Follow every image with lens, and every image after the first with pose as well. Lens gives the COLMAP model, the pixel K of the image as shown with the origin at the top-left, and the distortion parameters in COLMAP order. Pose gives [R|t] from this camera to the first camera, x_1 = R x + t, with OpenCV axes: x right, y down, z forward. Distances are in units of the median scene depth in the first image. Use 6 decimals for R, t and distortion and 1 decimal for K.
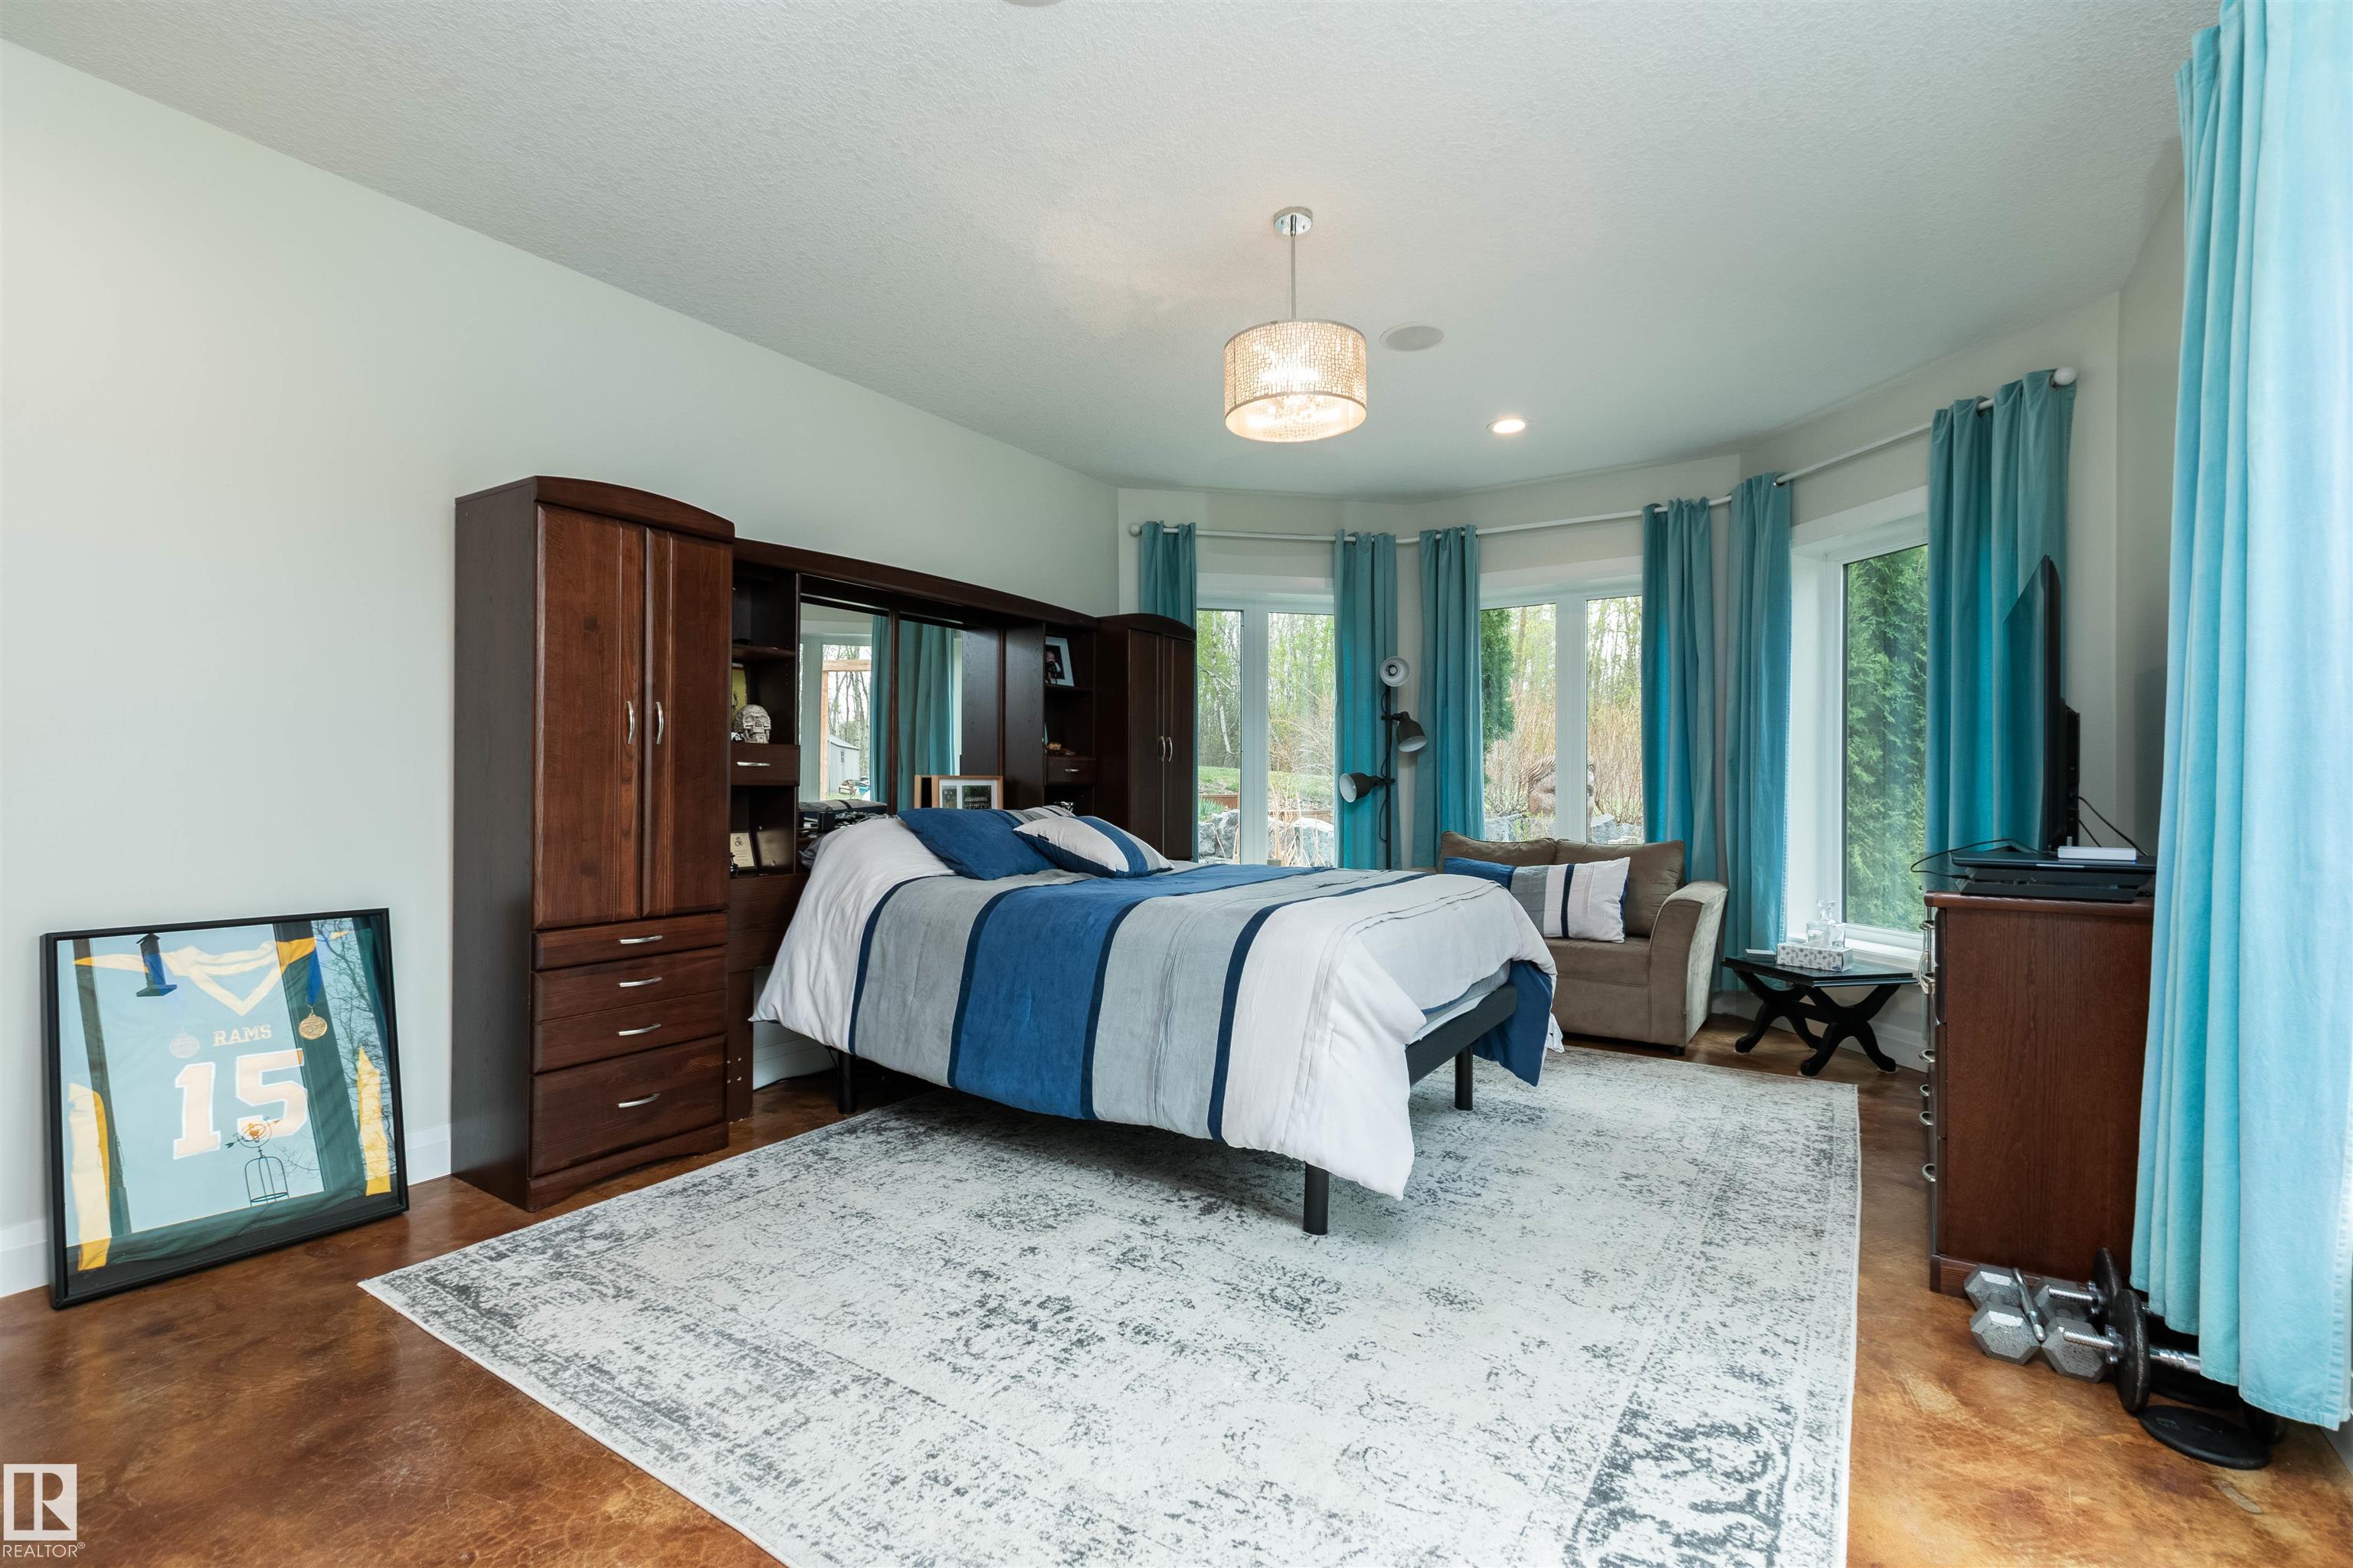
lens RADIAL K [[1046.1, 0, 1178.2], [0, 1046.1, 783.8], [0, 0, 1]] dist [0.002134, -0.001976]
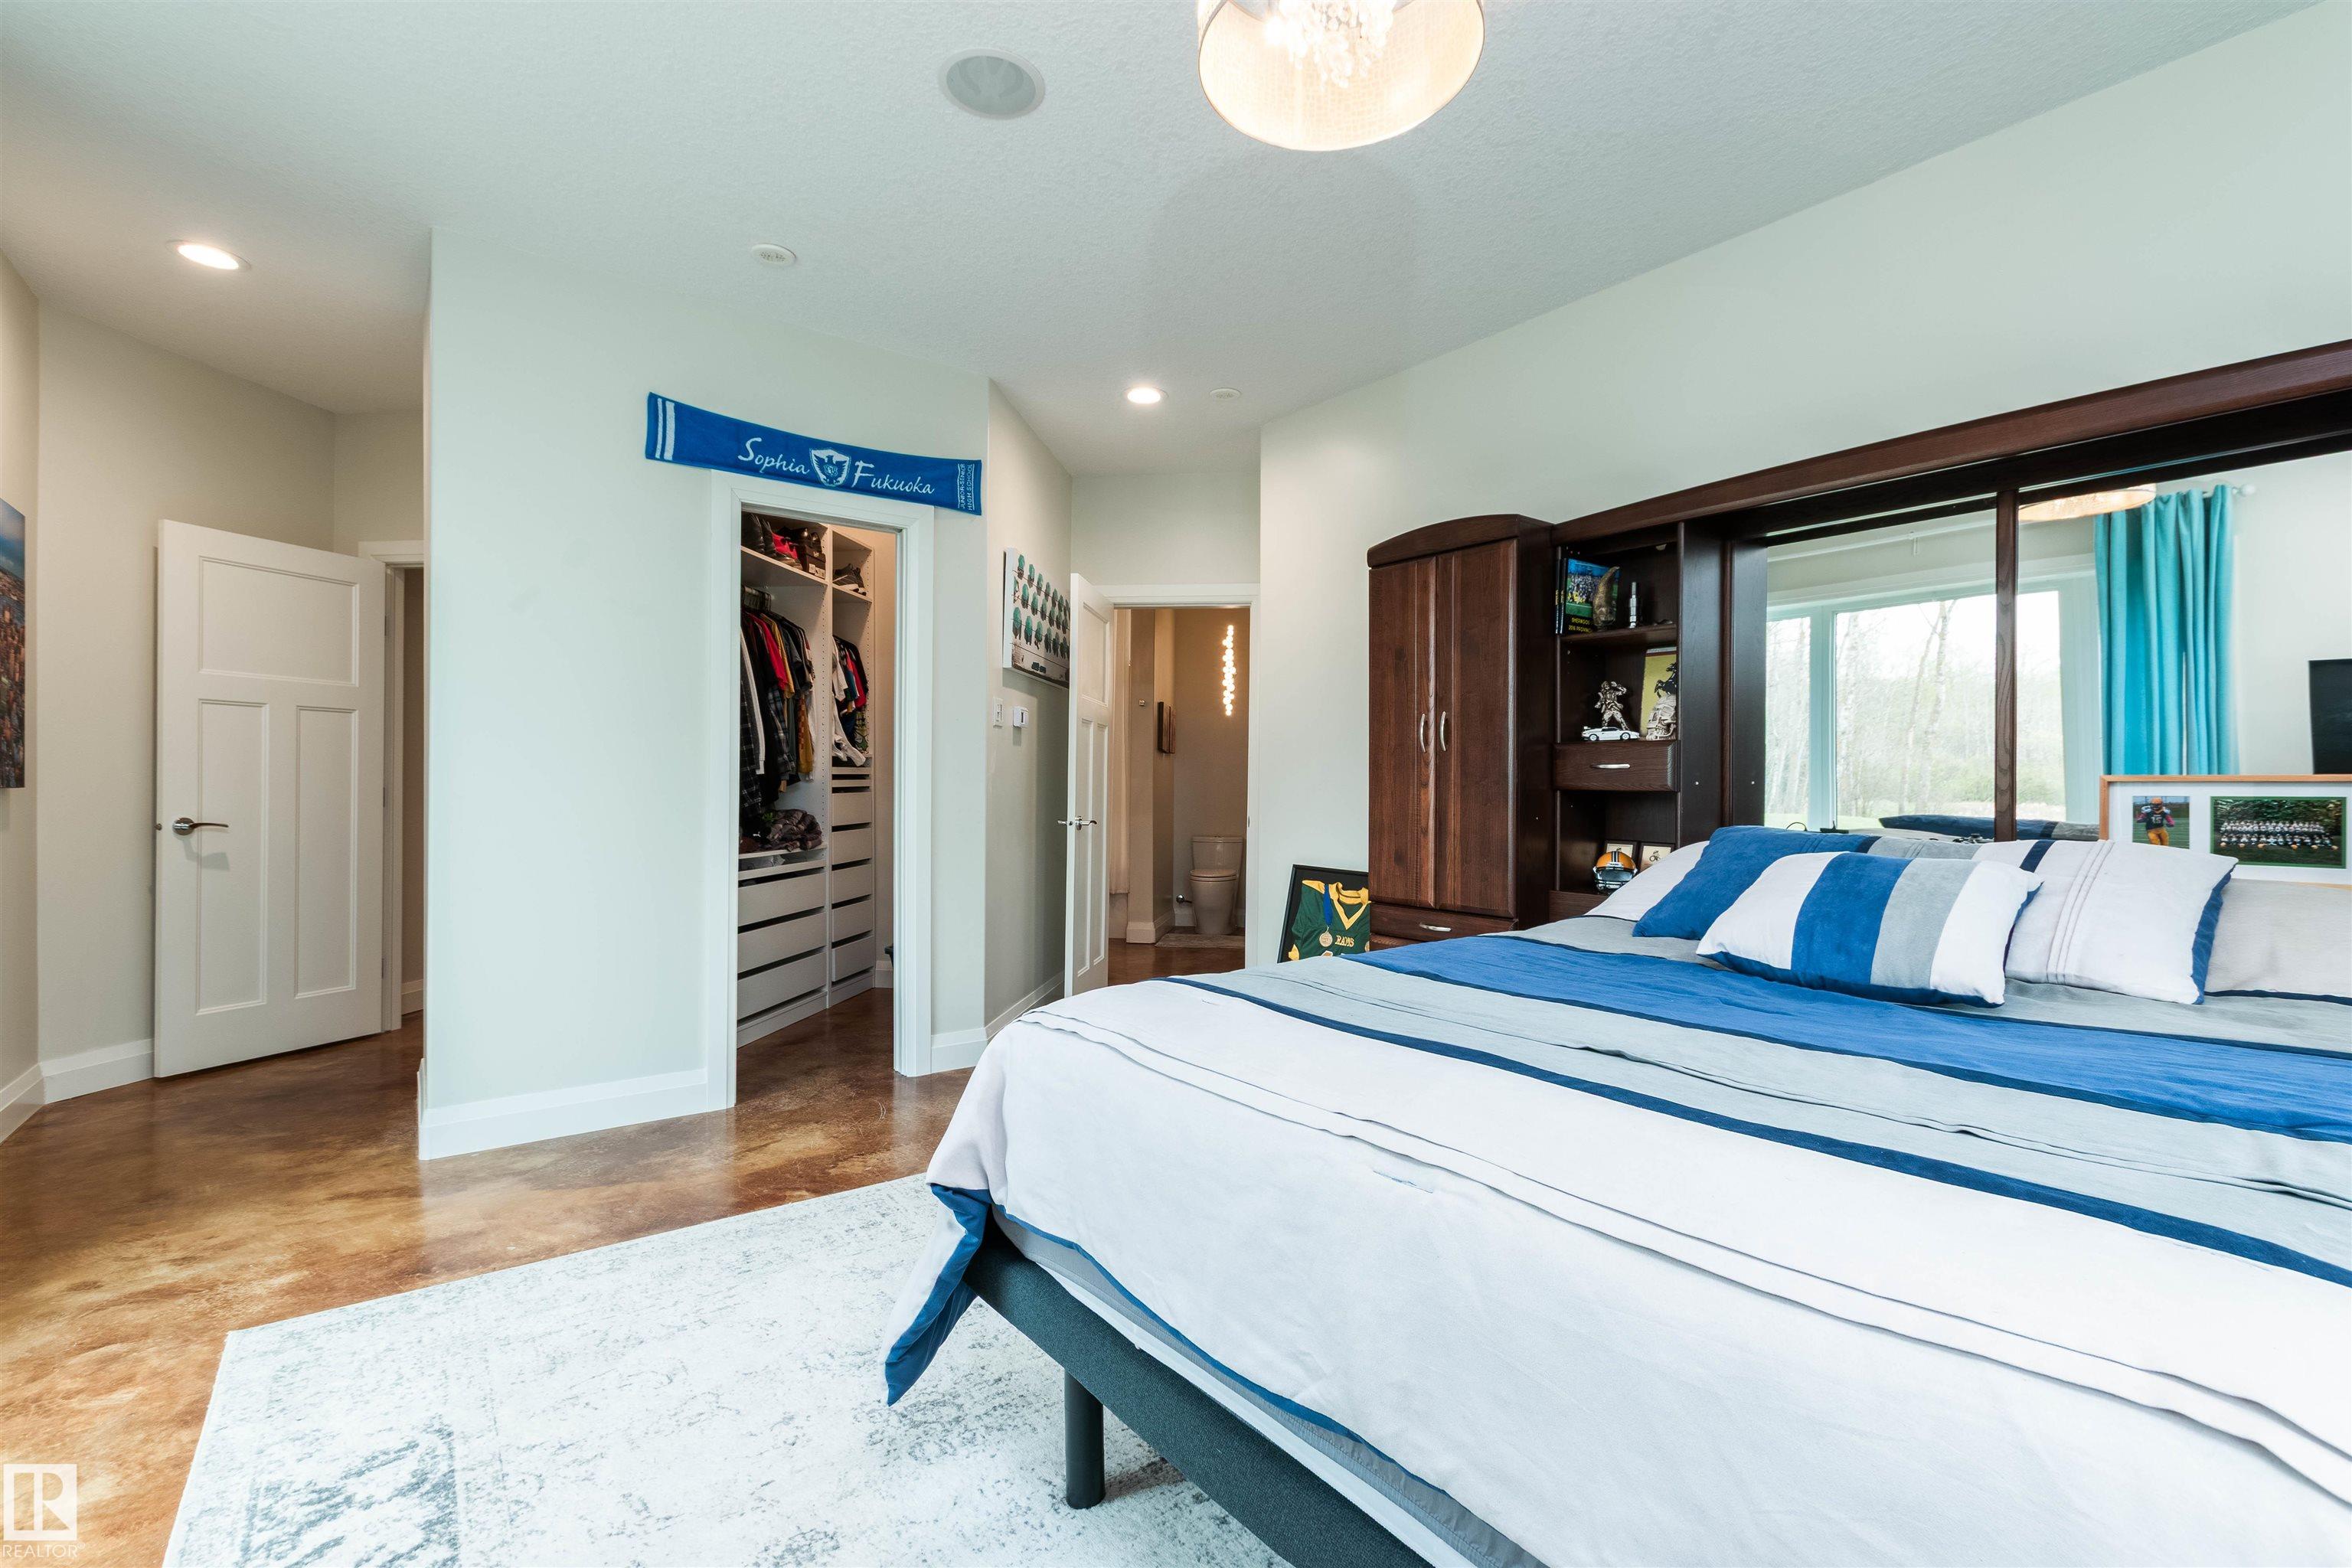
lens RADIAL K [[1045.6, 0, 1177.6], [0, 1045.6, 781.2], [0, 0, 1]] dist [0.002134, -0.001976]
pose [[-0.336198, -0.007952, -0.941758, 1.065871], [-0.011011, 0.999929, -0.004512, 0.003448], [0.941727, 0.008852, -0.336261, 1.905371]]
